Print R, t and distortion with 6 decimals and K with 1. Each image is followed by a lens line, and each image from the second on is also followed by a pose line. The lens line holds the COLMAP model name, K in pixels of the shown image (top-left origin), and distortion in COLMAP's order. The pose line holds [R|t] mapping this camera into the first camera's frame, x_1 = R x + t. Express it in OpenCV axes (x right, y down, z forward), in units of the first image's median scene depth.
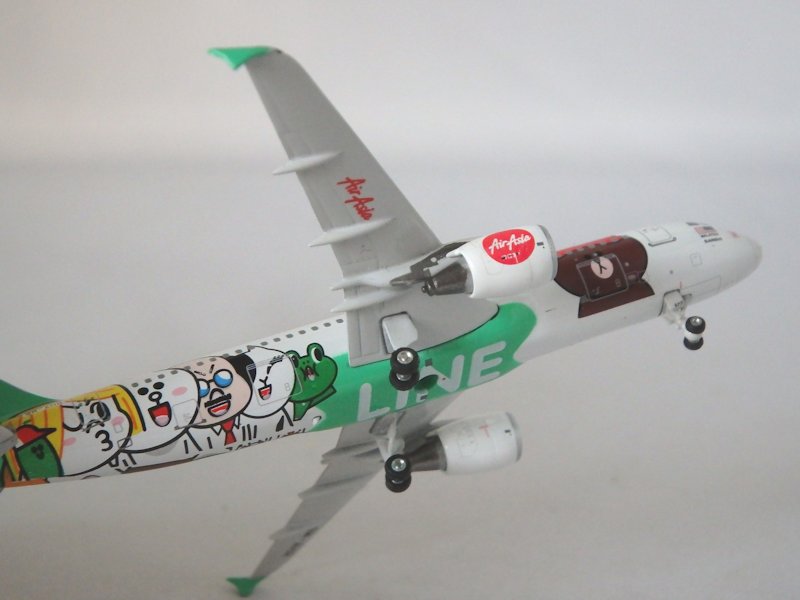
lens RADIAL K [[1775.0, 0, 400.0], [0, 1775.0, 300.0], [0, 0, 1]] dist [-0.205042, -0.372703]
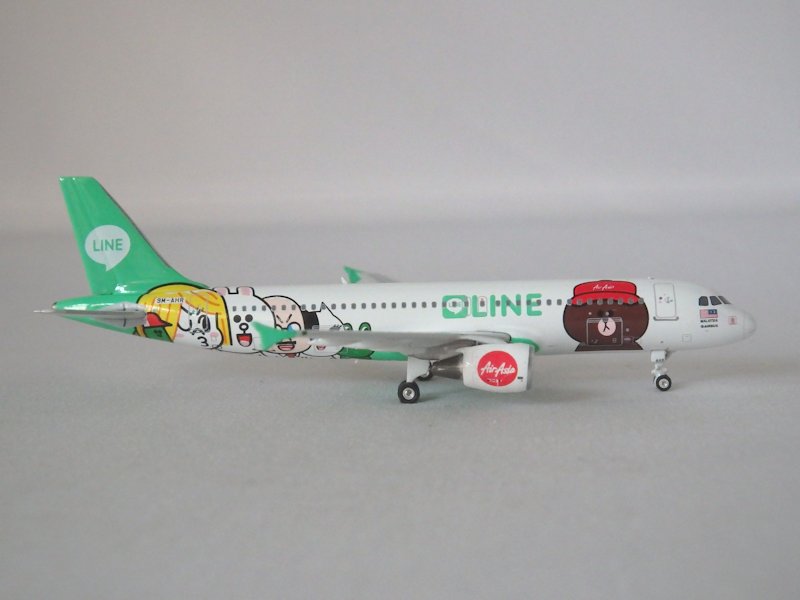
lens RADIAL K [[1534.4, 0, 400.0], [0, 1534.4, 300.0], [0, 0, 1]] dist [-0.183470, 0.012767]
pose [[0.917539, 0.384003, -0.103270, 0.090983], [-0.204311, 0.678057, 0.706043, -0.838526], [0.341145, -0.626722, 0.700599, 0.210707]]
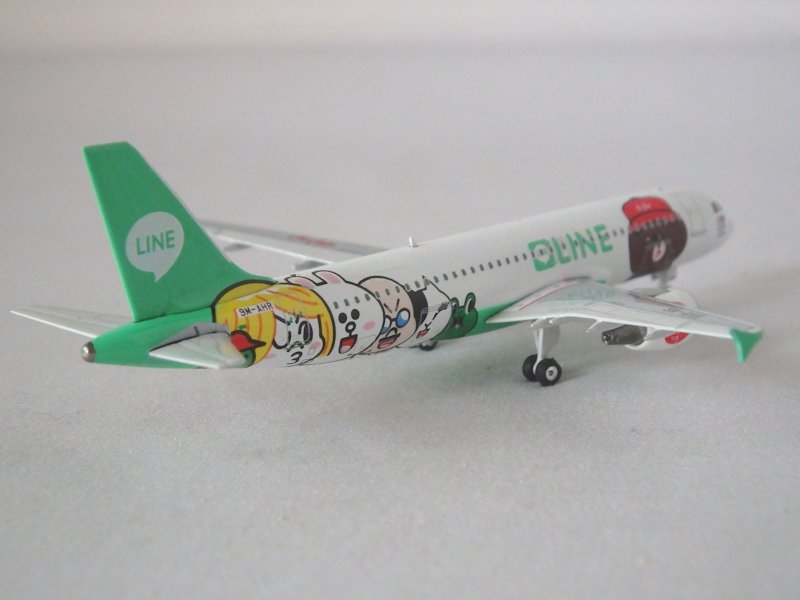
lens RADIAL K [[1775.0, 0, 400.0], [0, 1775.0, 300.0], [0, 0, 1]] dist [-0.205042, -0.372703]
pose [[0.714170, 0.222397, 0.663702, -0.796156], [-0.608169, 0.666575, 0.431054, -0.410632], [-0.346543, -0.711489, 0.611303, 0.383019]]
